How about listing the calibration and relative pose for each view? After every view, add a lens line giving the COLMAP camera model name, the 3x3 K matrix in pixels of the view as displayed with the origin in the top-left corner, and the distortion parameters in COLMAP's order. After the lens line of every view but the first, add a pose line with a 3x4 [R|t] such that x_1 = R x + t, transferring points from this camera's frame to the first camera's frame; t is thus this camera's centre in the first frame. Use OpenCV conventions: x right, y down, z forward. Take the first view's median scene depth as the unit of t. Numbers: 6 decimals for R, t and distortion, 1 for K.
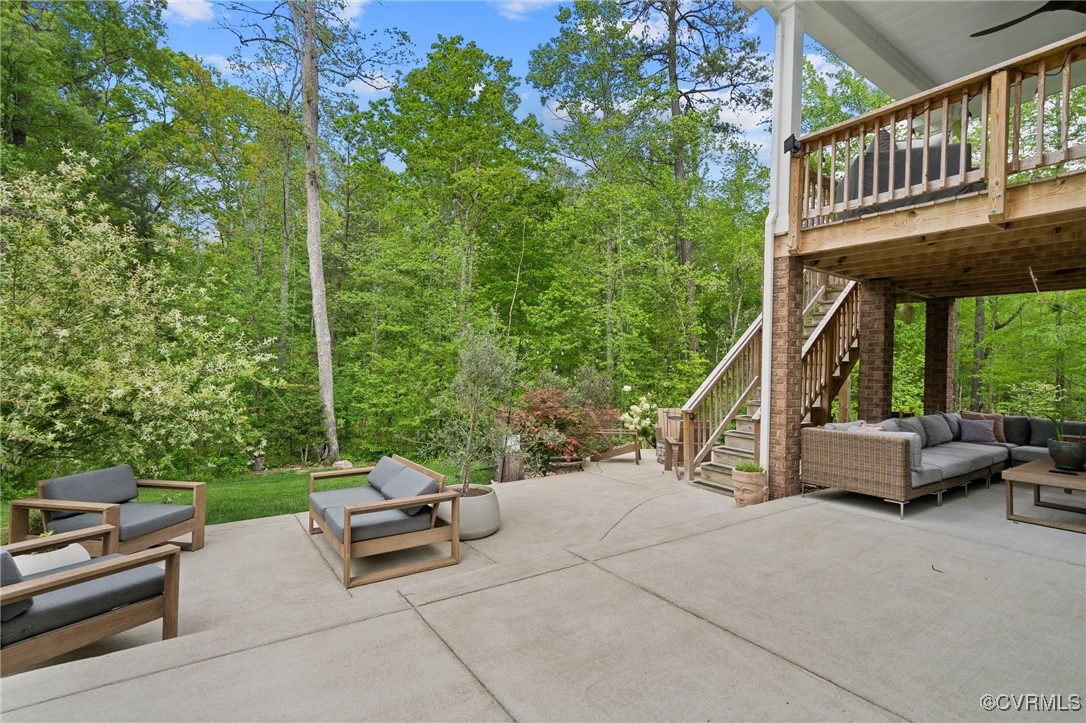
lens RADIAL K [[507.4, 0, 518.7], [0, 507.4, 364.7], [0, 0, 1]] dist [-0.000633, 0.000112]
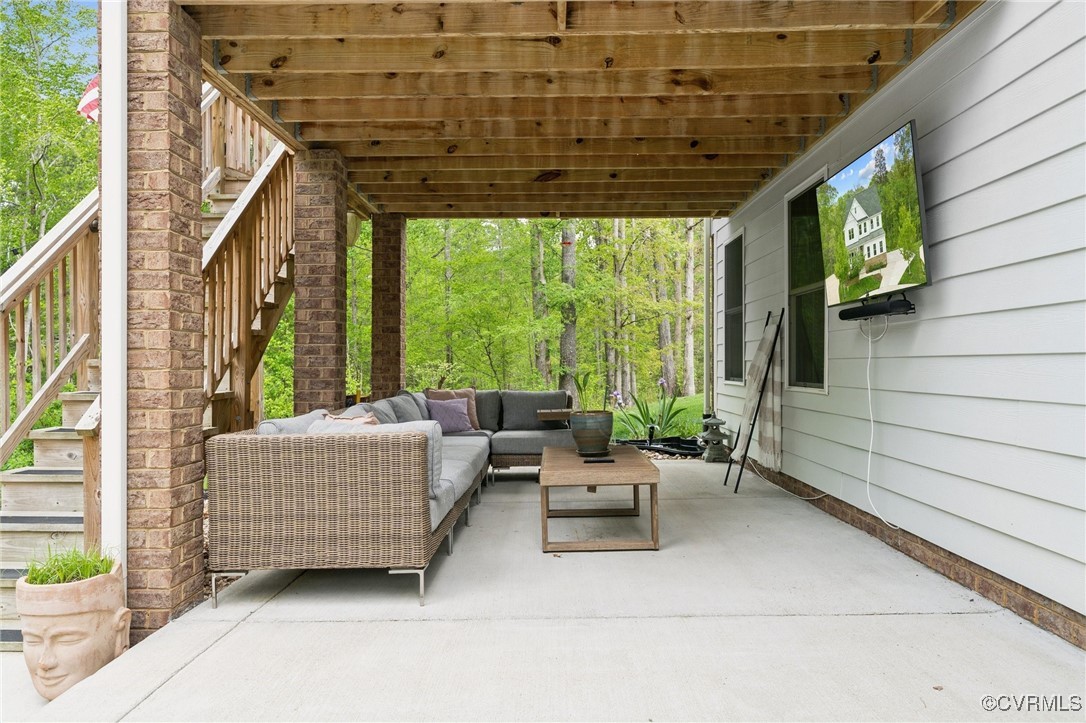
lens RADIAL K [[739.0, 0, 543.0], [0, 739.0, 361.5], [0, 0, 1]] dist [0.002239, -0.001599]
pose [[0.543829, -0.017674, 0.839010, 0.183585], [0.018163, 0.999792, 0.009288, 0.055665], [-0.839000, 0.010188, 0.544037, 0.398990]]
